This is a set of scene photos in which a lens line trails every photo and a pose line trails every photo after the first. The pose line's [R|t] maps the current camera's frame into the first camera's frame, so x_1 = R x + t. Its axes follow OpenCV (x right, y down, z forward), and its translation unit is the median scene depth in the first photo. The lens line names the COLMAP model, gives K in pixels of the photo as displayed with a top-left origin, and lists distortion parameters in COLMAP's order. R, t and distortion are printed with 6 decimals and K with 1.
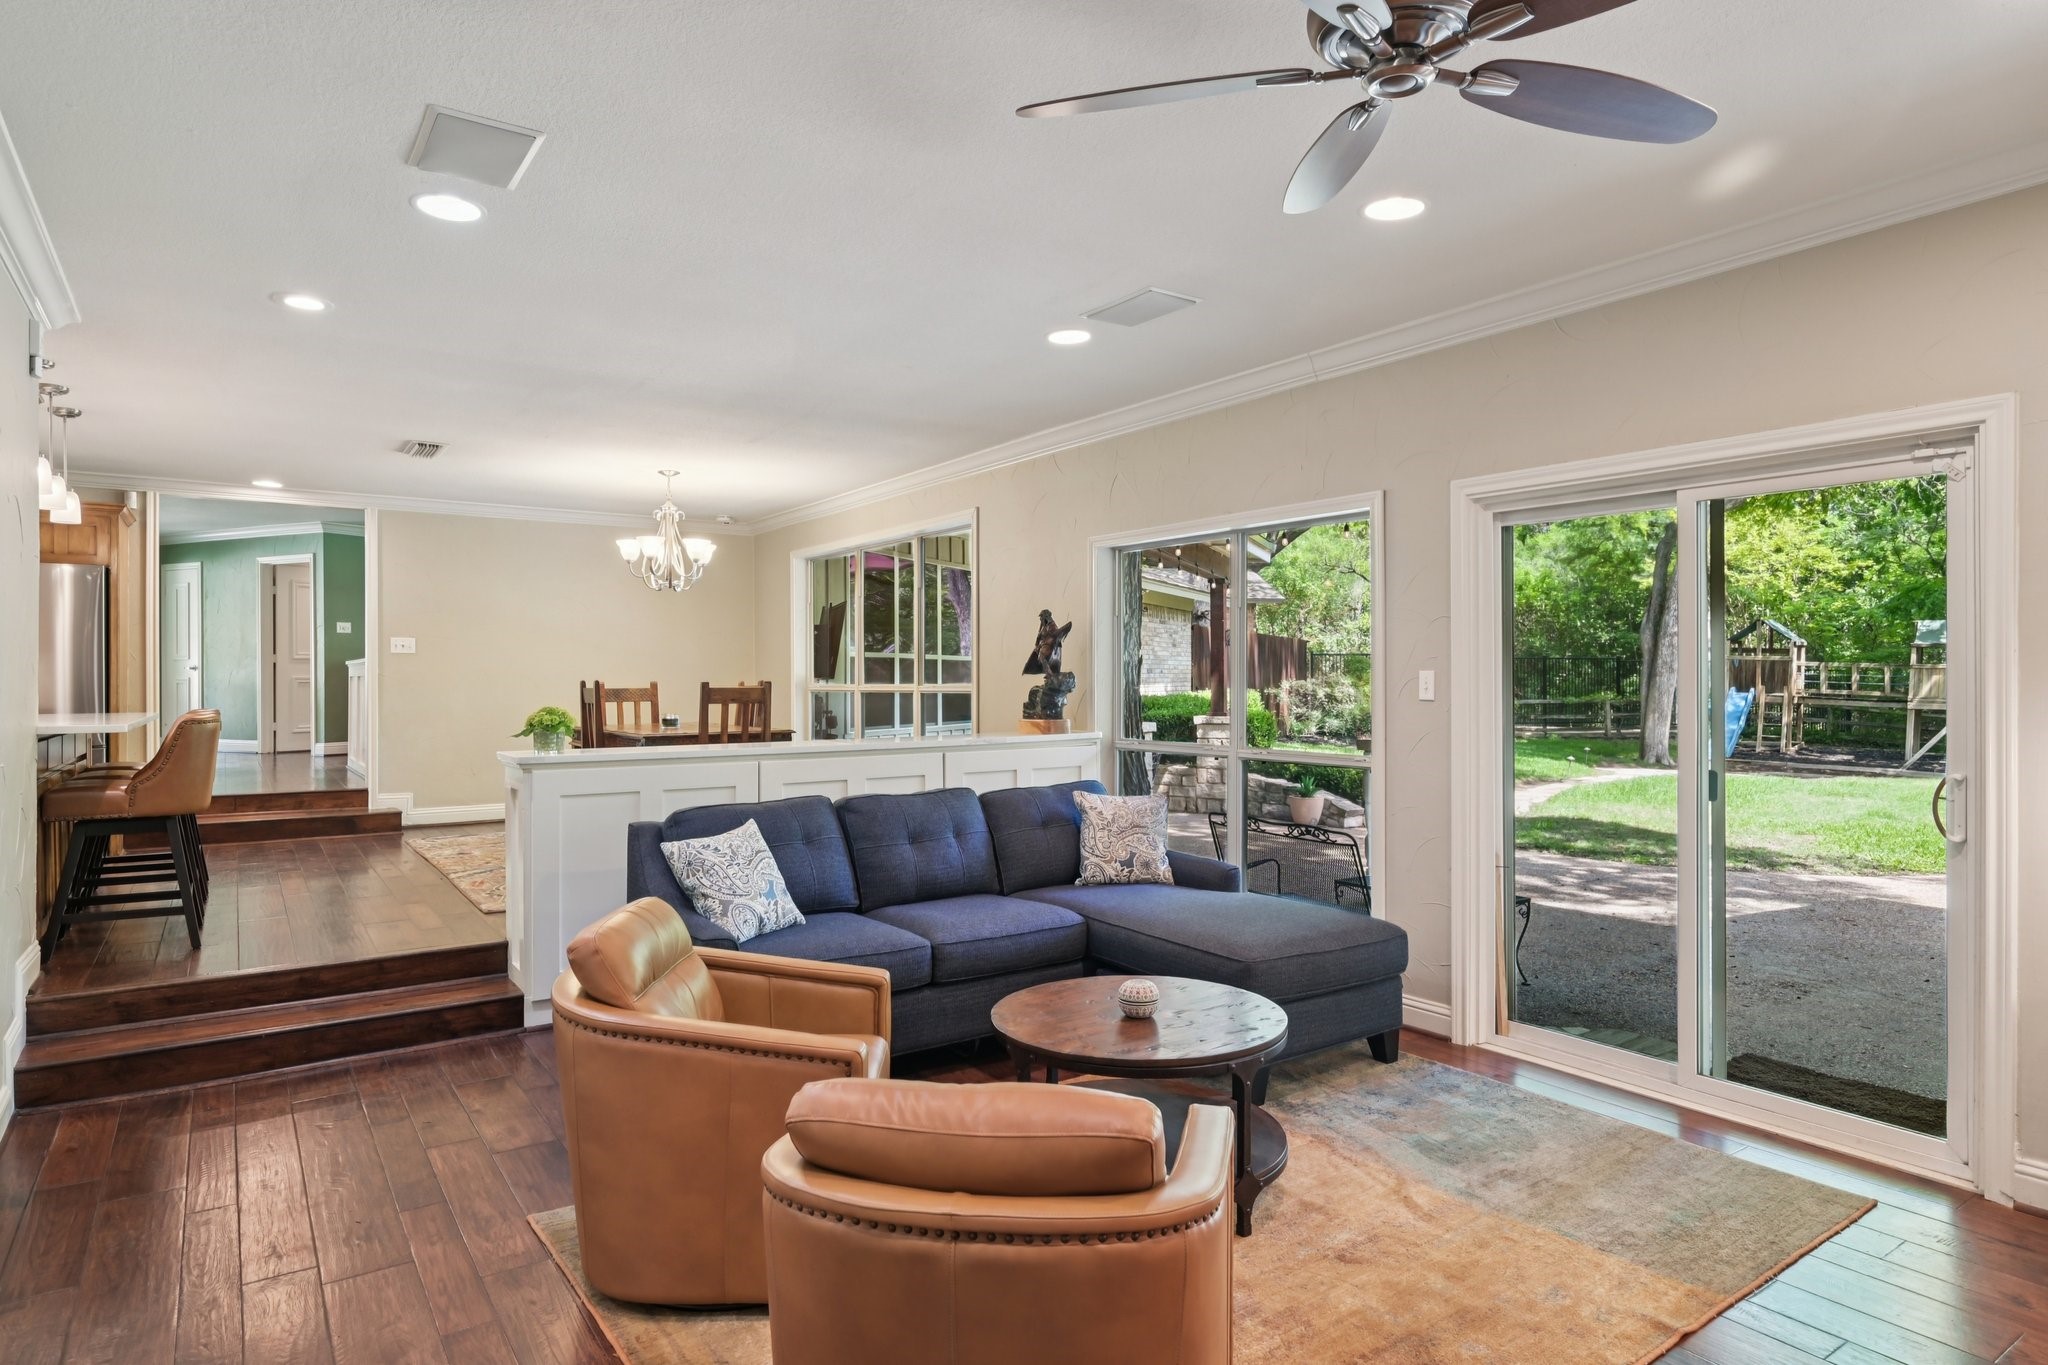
lens RADIAL K [[1165.6, 0, 1035.4], [0, 1165.6, 675.1], [0, 0, 1]] dist [-0.006604, 0.000487]
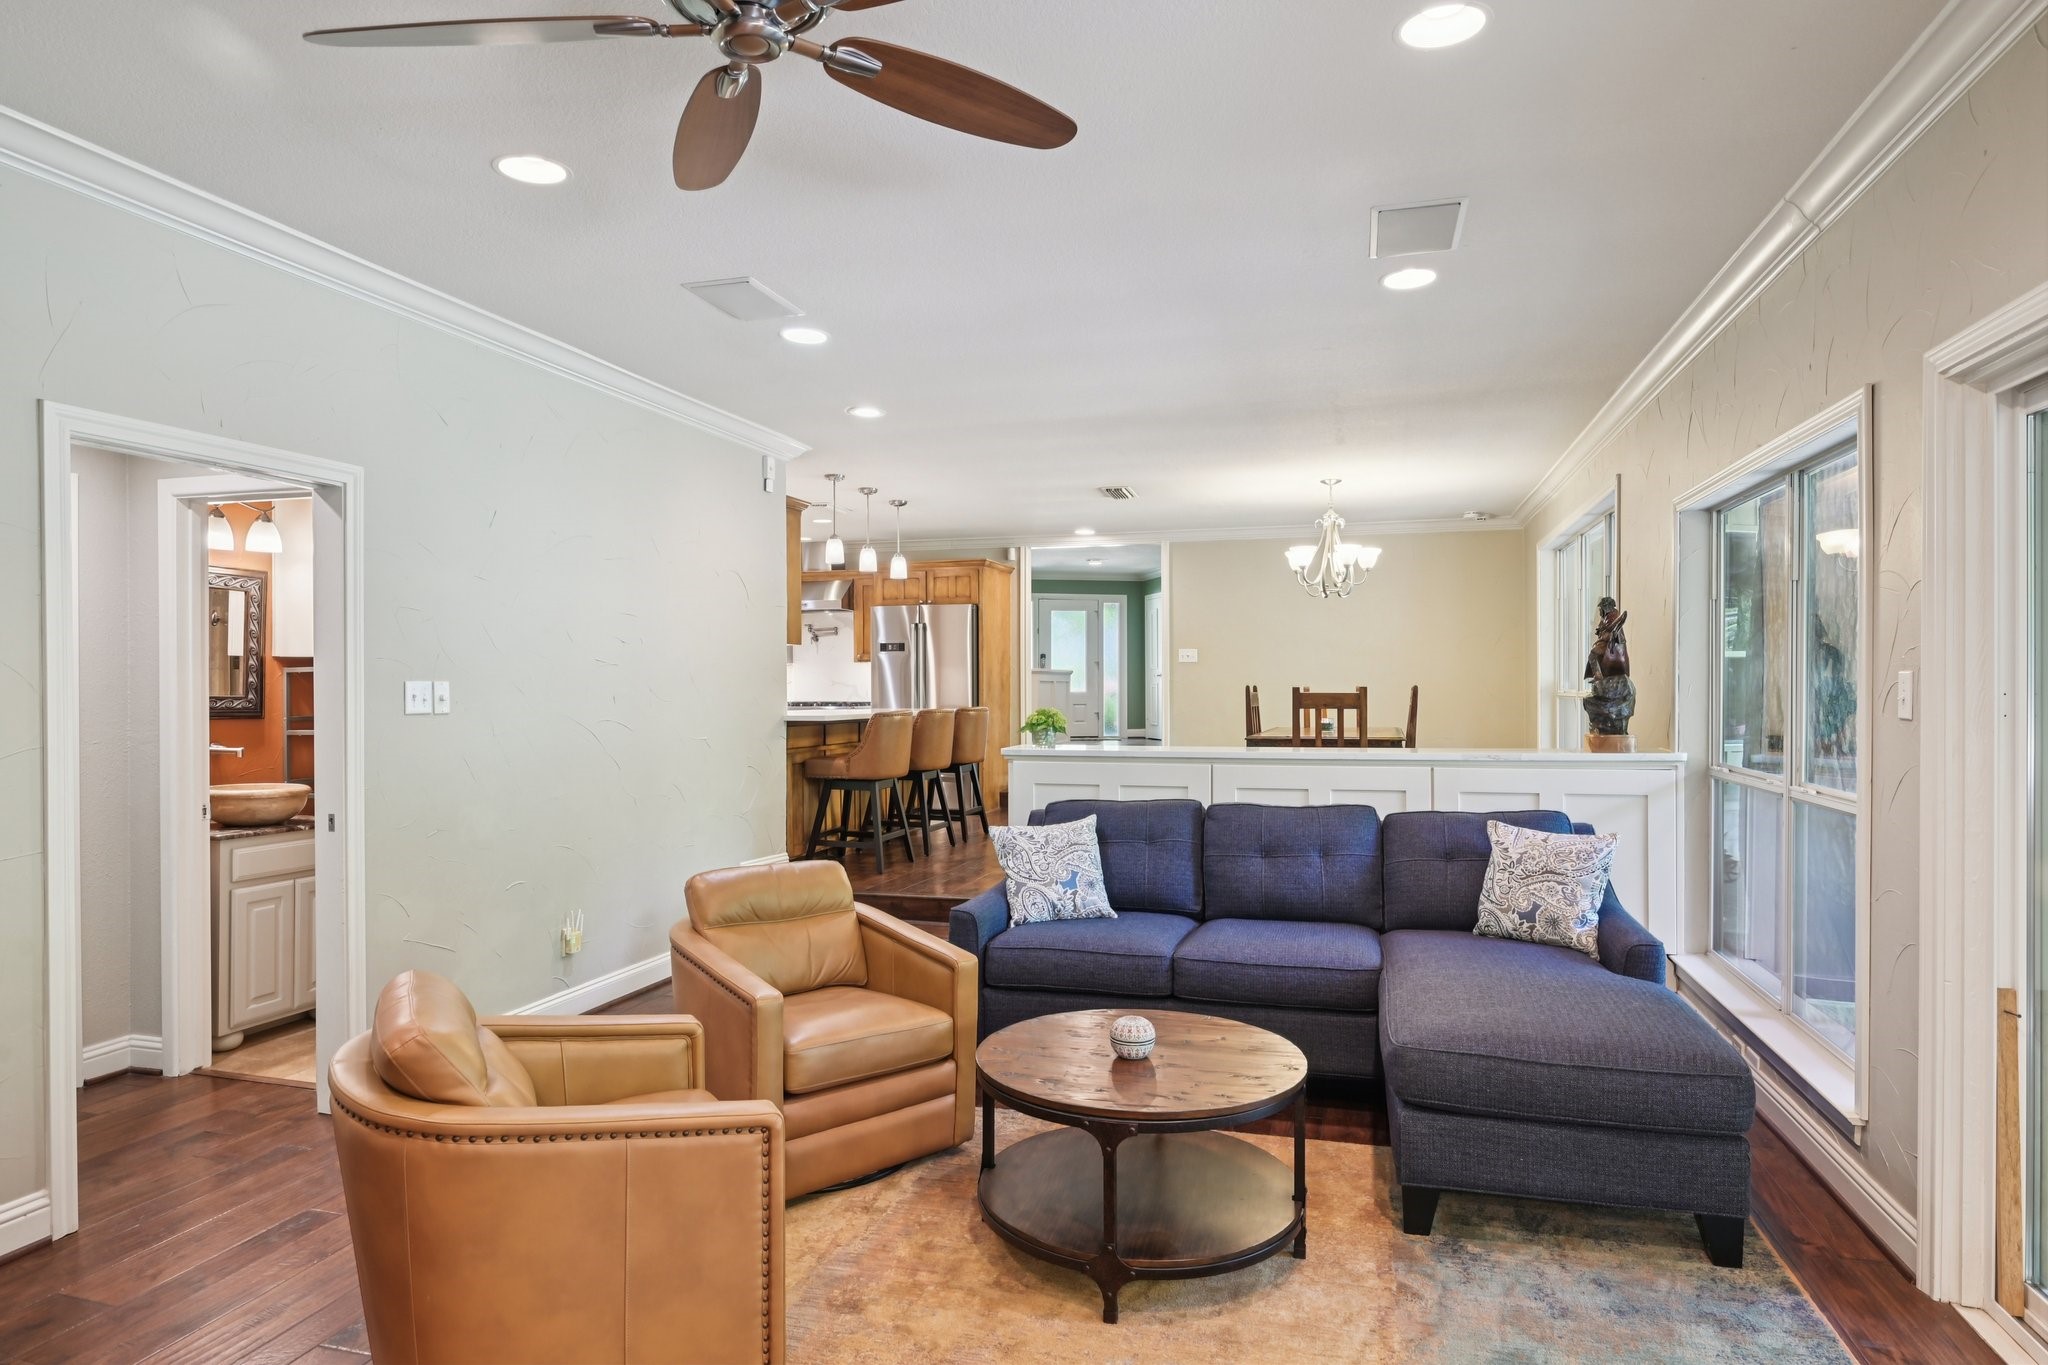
lens RADIAL K [[1165.6, 0, 1023.7], [0, 1165.6, 689.5], [0, 0, 1]] dist [-0.006604, 0.000487]
pose [[0.623873, 0.001805, -0.781523, 0.482506], [0.004747, 0.999970, 0.006099, 0.000697], [0.781511, -0.007514, 0.623846, 0.239284]]
